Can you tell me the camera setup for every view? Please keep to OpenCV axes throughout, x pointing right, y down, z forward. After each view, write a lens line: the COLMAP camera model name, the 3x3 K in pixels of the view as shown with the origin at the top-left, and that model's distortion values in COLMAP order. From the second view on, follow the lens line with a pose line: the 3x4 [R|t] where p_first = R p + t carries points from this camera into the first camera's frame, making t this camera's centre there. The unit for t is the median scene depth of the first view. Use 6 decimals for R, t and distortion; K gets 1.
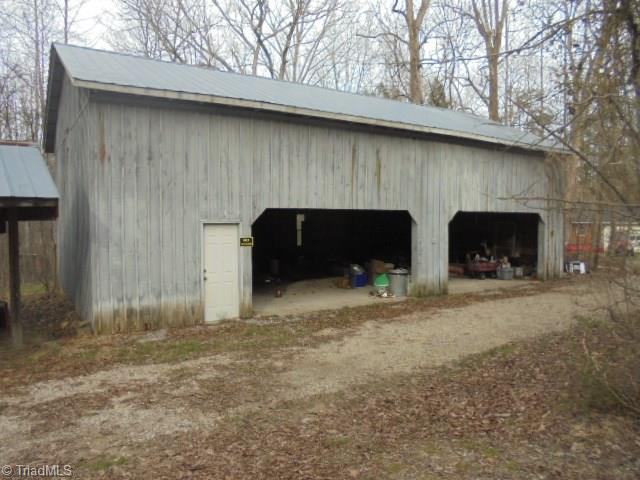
lens RADIAL K [[489.7, 0, 318.1], [0, 489.7, 231.6], [0, 0, 1]] dist [-0.128376, 0.119311]
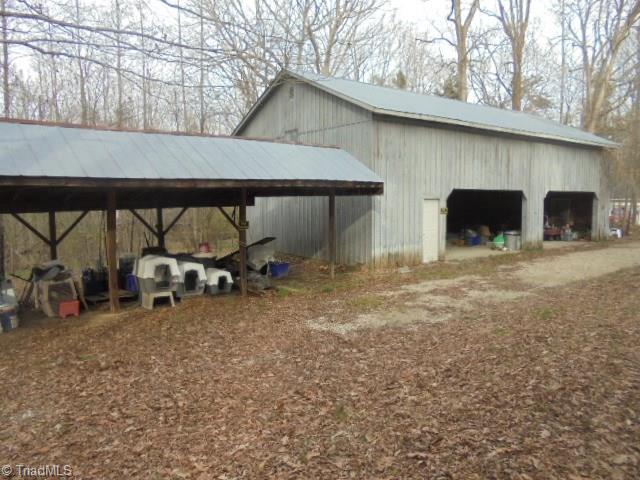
lens RADIAL K [[494.5, 0, 320.0], [0, 494.5, 240.0], [0, 0, 1]] dist [-0.035998, -0.001417]
pose [[0.996927, -0.007362, 0.077995, -0.524697], [0.002893, 0.998355, 0.057259, 0.018089], [-0.078288, -0.056858, 0.995308, -0.415314]]
